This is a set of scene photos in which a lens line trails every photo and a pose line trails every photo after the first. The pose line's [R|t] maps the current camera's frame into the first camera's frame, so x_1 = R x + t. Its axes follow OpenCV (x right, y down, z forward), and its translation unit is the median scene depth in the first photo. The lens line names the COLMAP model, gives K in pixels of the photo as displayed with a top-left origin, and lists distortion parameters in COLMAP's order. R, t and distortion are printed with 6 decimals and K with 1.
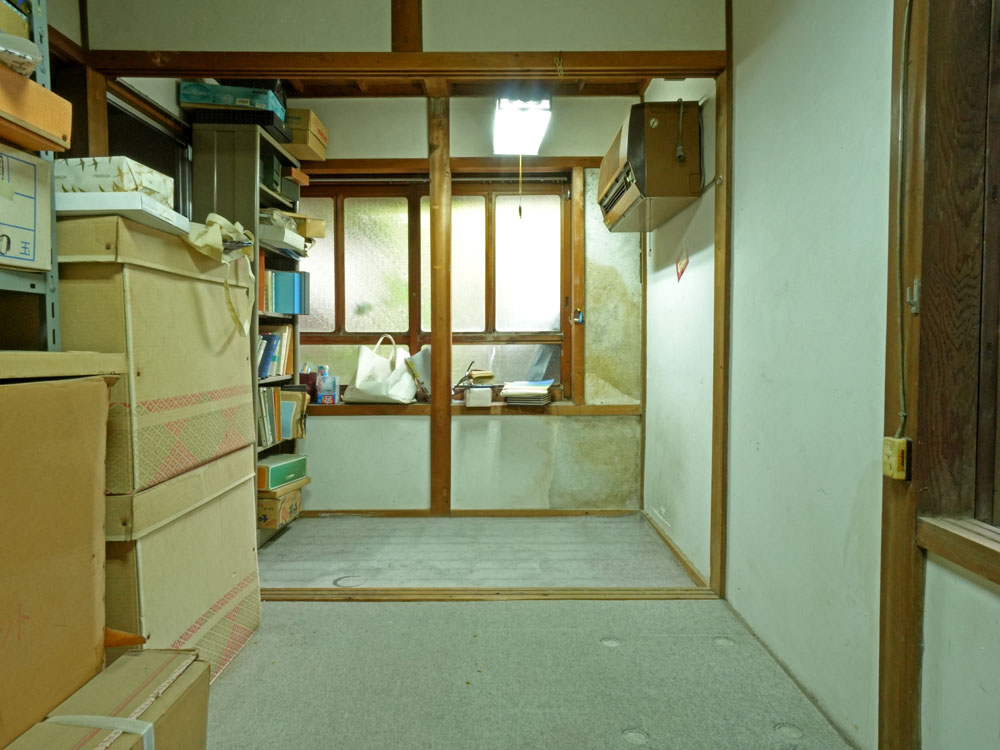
lens RADIAL K [[679.9, 0, 500.0], [0, 679.9, 375.0], [0, 0, 1]] dist [-0.000112, -0.000422]
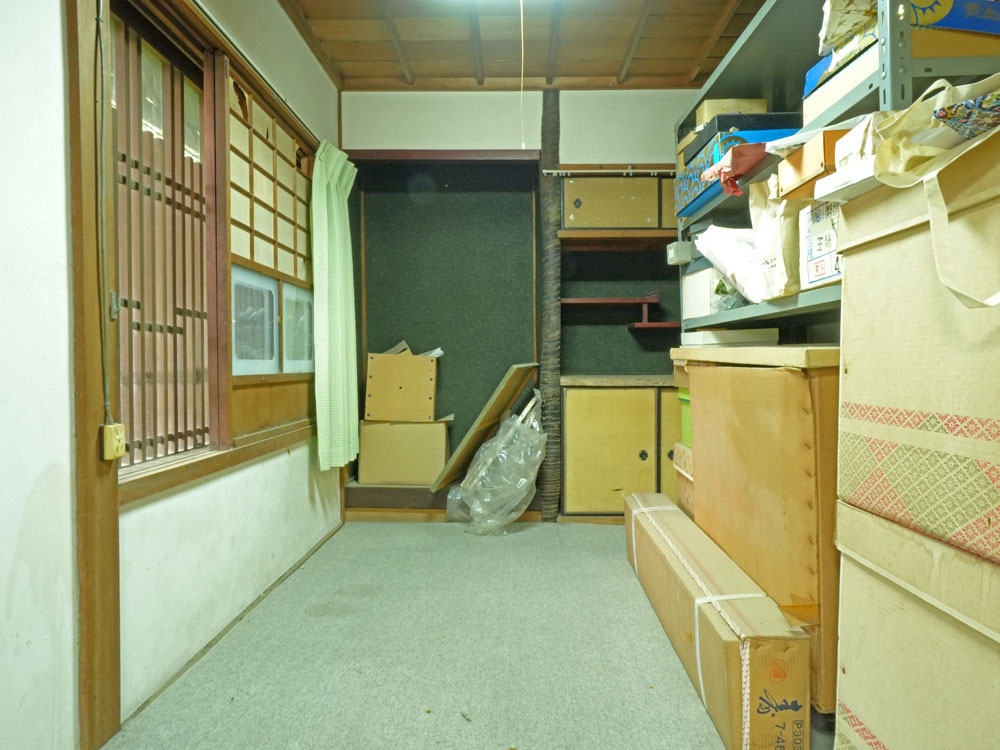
lens RADIAL K [[679.9, 0, 500.0], [0, 679.9, 375.0], [0, 0, 1]] dist [-0.000112, -0.000422]
pose [[-0.999626, 0.004968, 0.026890, -0.097026], [0.006549, 0.998233, 0.059054, -0.050971], [-0.026549, 0.059208, -0.997893, 1.868941]]
